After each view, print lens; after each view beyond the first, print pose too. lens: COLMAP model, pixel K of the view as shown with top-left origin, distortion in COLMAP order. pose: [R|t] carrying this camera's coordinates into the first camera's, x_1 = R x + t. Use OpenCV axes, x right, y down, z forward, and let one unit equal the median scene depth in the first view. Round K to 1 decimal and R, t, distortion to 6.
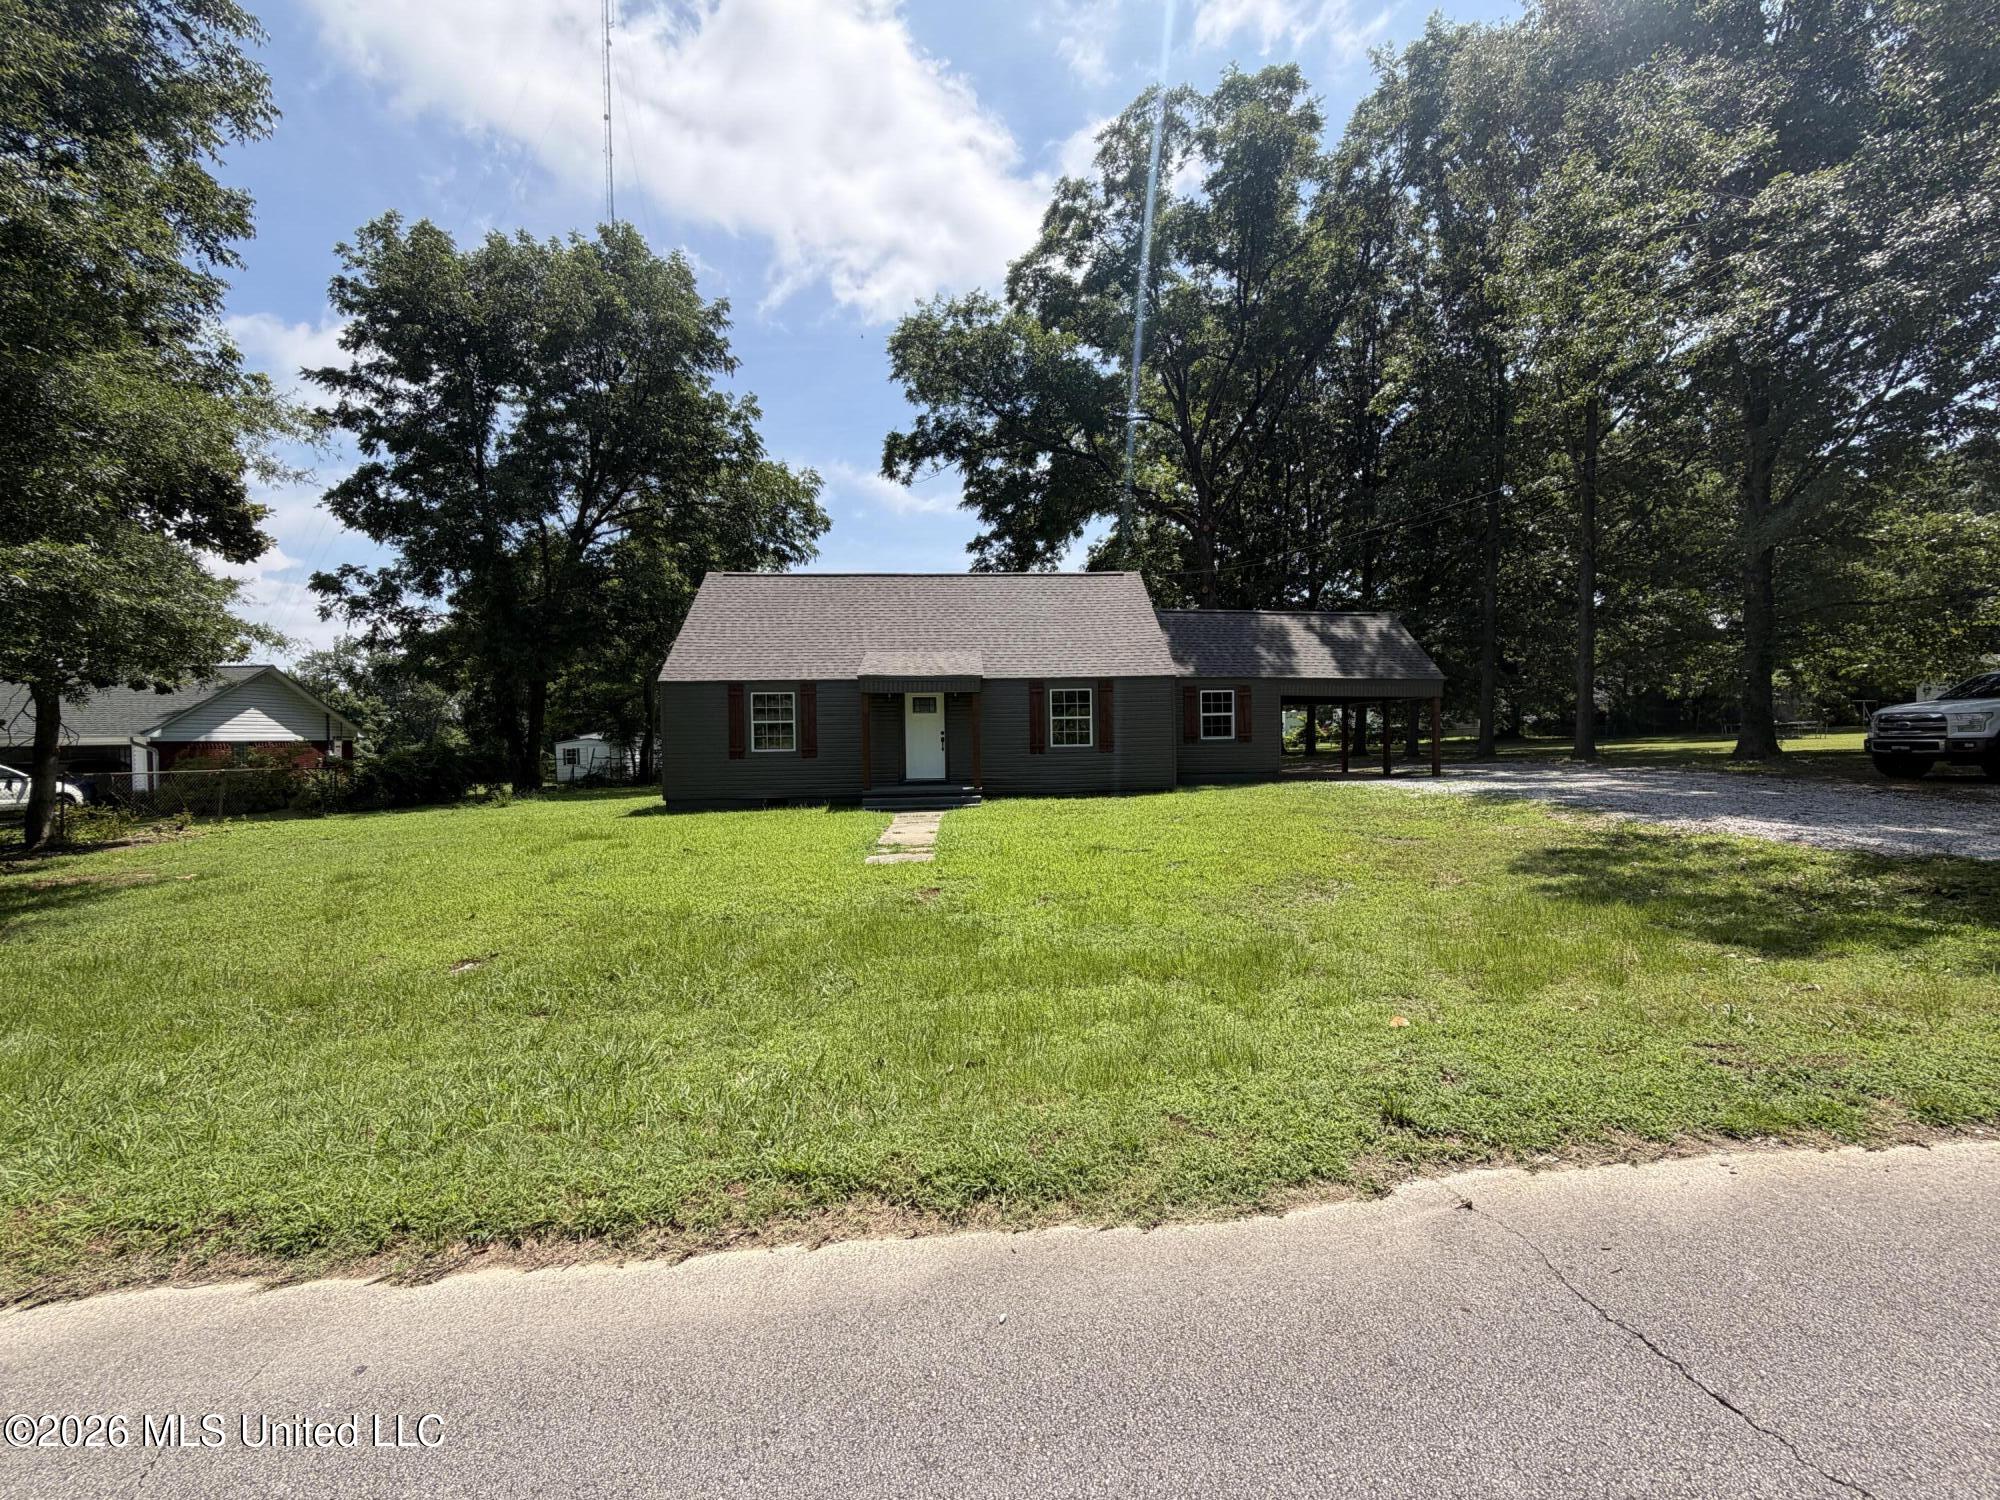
lens RADIAL K [[839.5, 0, 1015.2], [0, 839.5, 756.0], [0, 0, 1]] dist [0.001600, 0.000239]
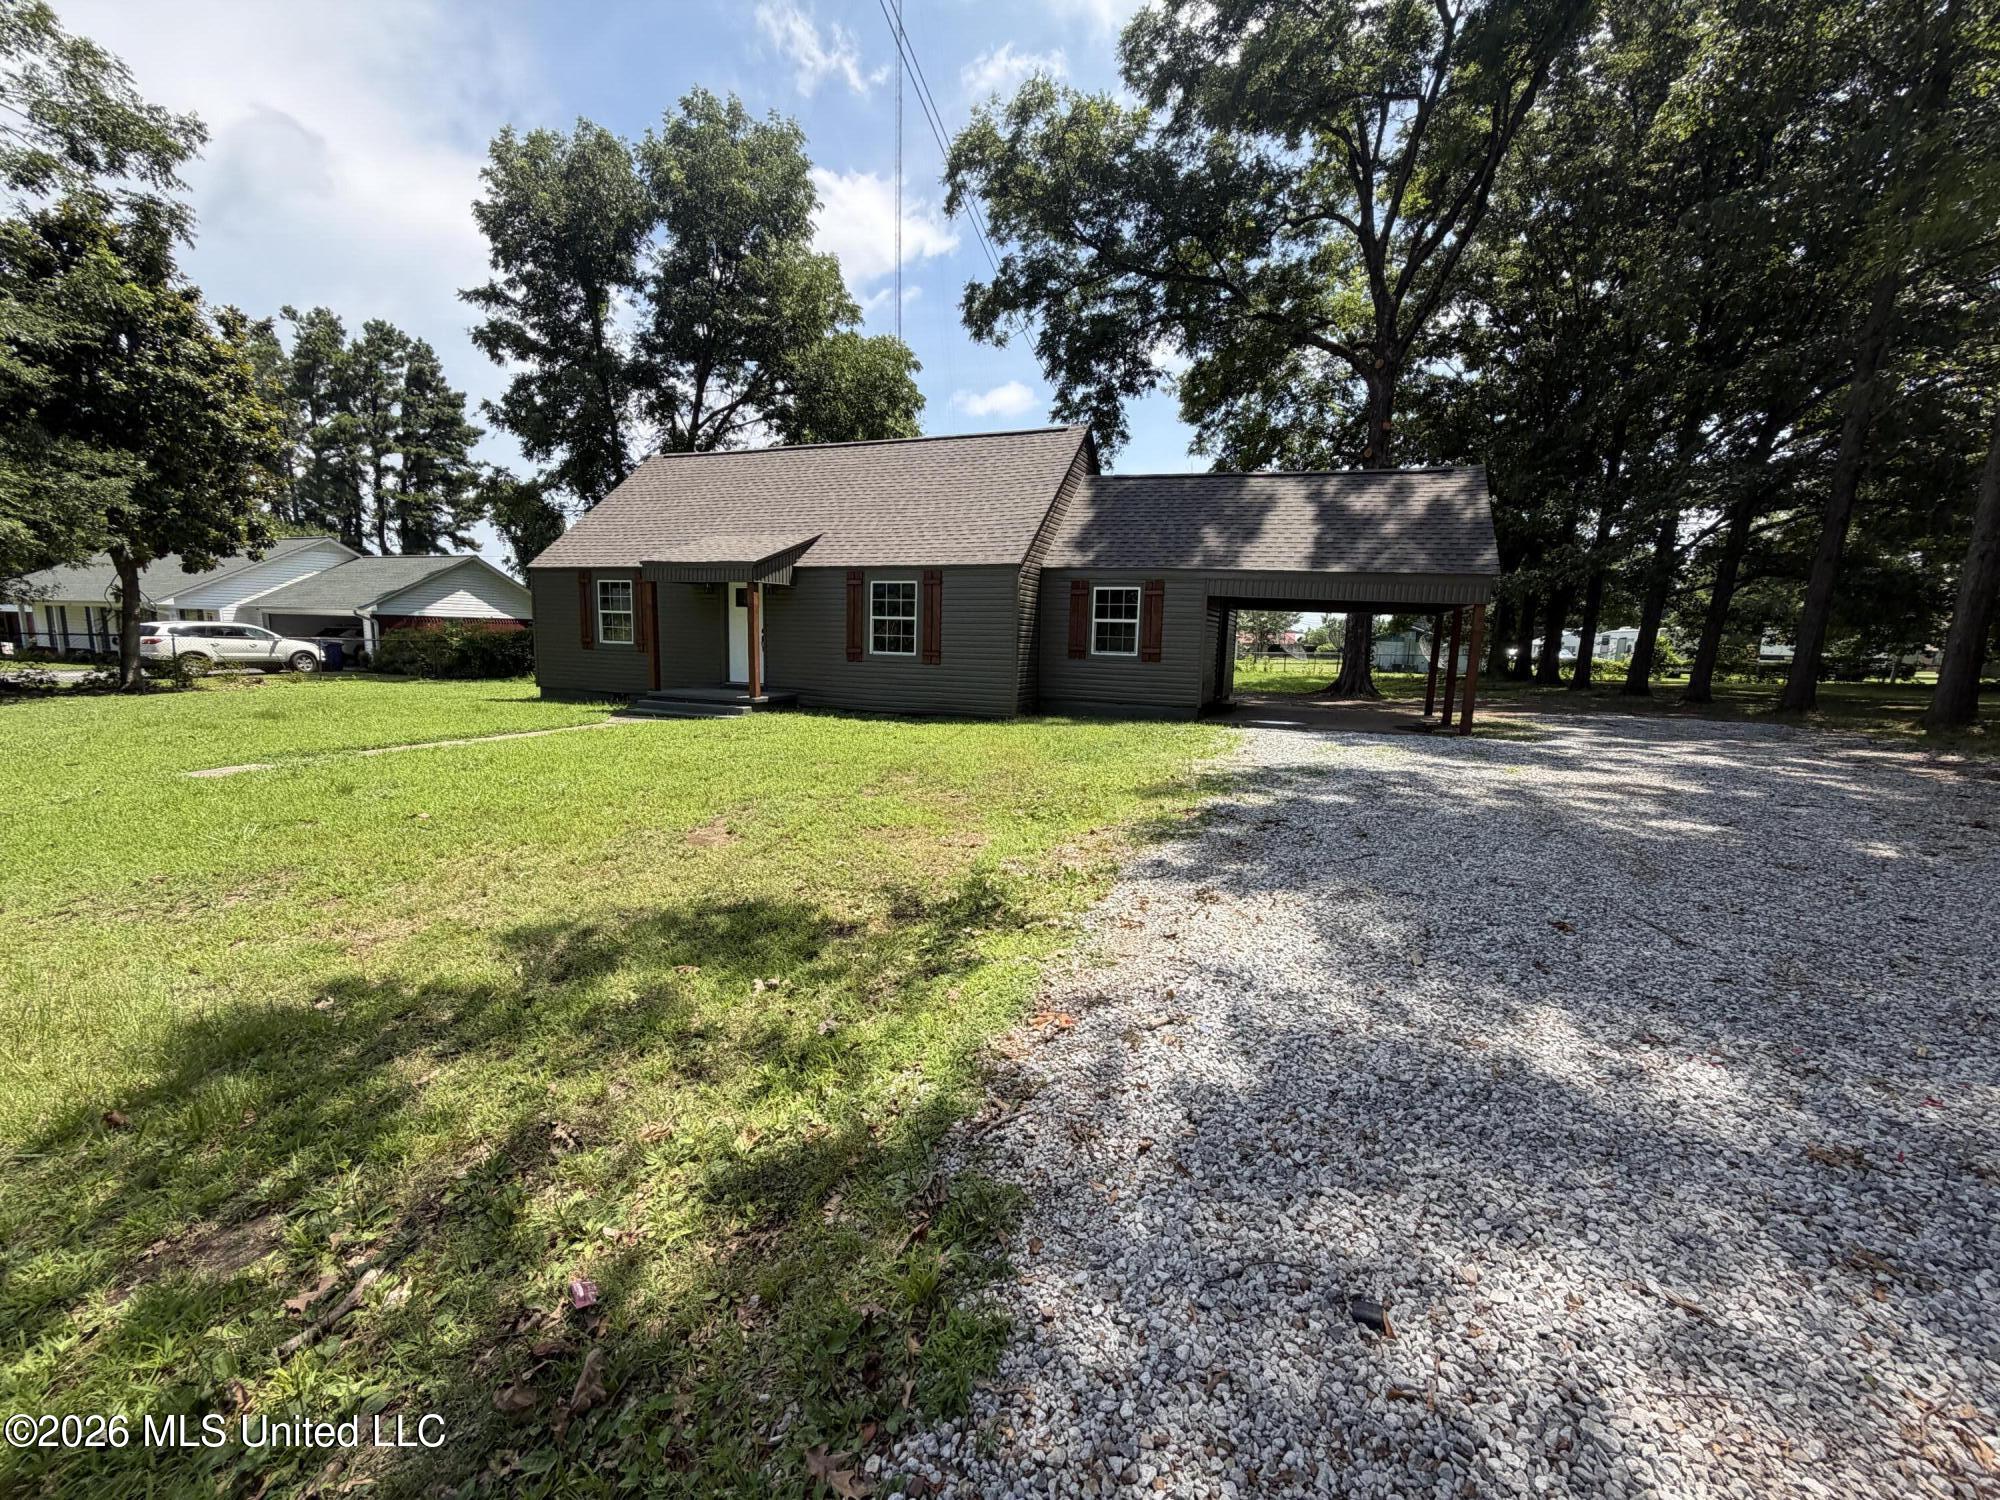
lens RADIAL K [[839.5, 0, 1015.2], [0, 839.5, 756.0], [0, 0, 1]] dist [0.001600, 0.000239]
pose [[0.893871, 0.105083, -0.435835, 0.436092], [-0.053311, 0.990159, 0.129398, -0.021315], [0.445144, -0.092430, 0.890676, 0.272091]]
